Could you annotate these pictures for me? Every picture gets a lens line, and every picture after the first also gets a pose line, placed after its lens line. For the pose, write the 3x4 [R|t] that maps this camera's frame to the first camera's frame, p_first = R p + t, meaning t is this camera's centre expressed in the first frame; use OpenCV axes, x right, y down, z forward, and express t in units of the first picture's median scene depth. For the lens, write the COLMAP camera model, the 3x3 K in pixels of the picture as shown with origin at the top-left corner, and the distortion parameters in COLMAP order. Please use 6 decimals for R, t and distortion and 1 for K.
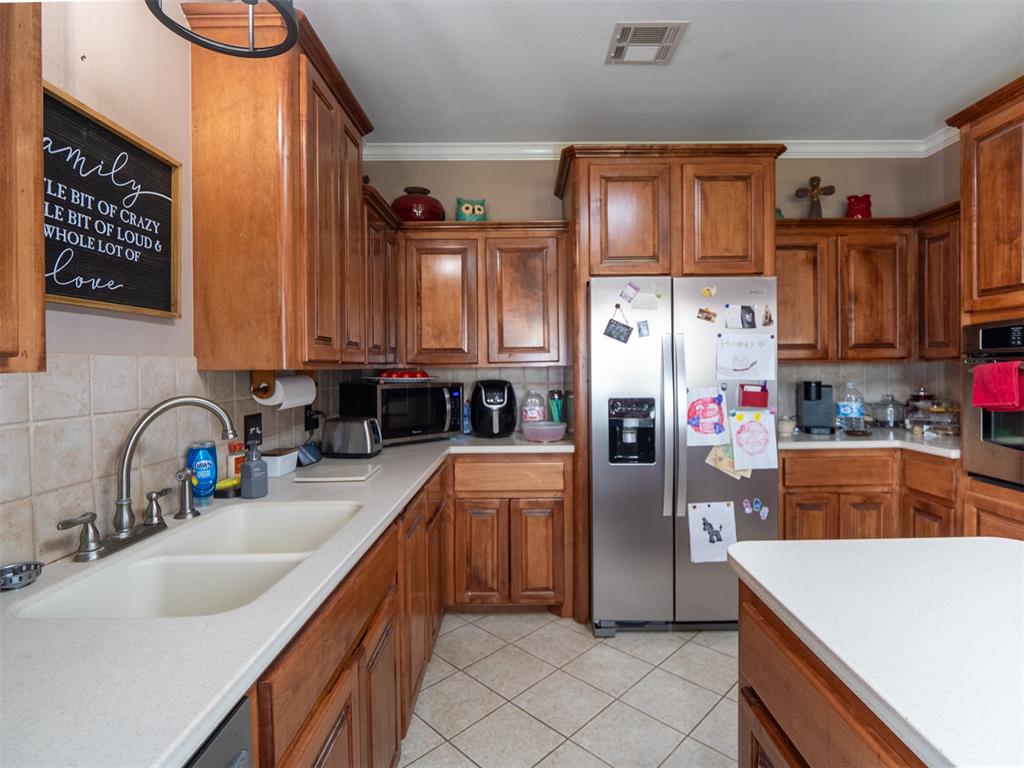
lens RADIAL K [[510.9, 0, 524.2], [0, 510.9, 372.7], [0, 0, 1]] dist [-0.008942, -0.002991]
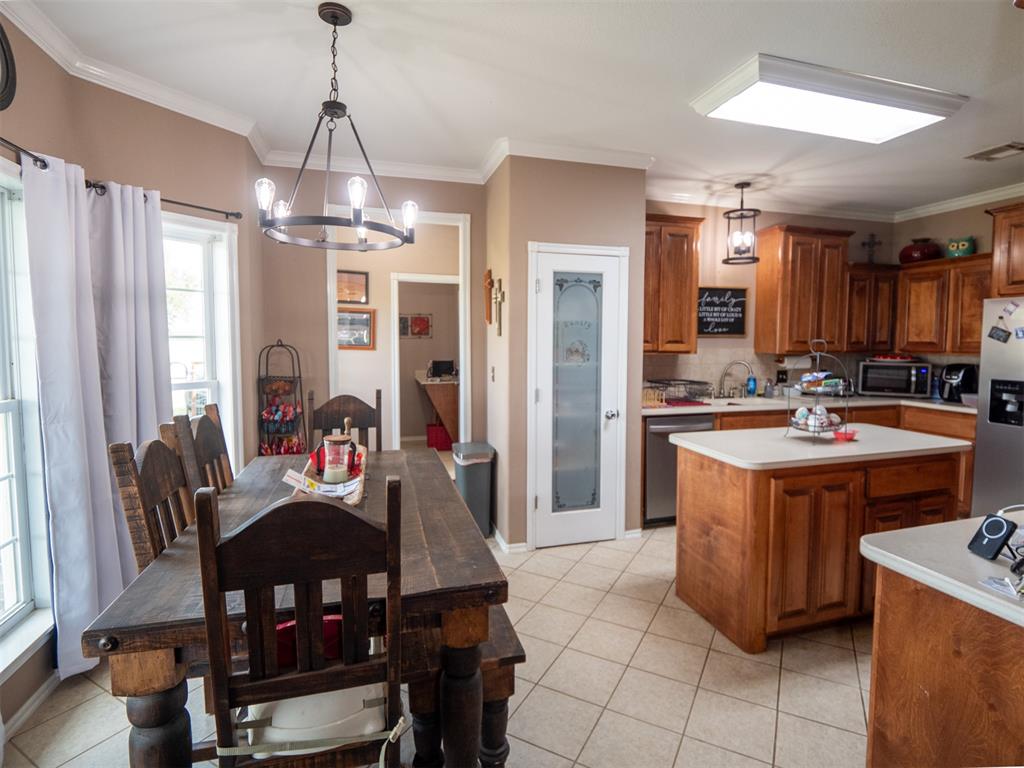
lens RADIAL K [[510.9, 0, 524.2], [0, 510.9, 372.7], [0, 0, 1]] dist [-0.008942, -0.002991]
pose [[0.277227, 0.071991, -0.958104, 1.227052], [-0.019525, 0.997405, 0.069295, -0.045861], [0.960606, -0.000503, 0.277913, -0.745083]]
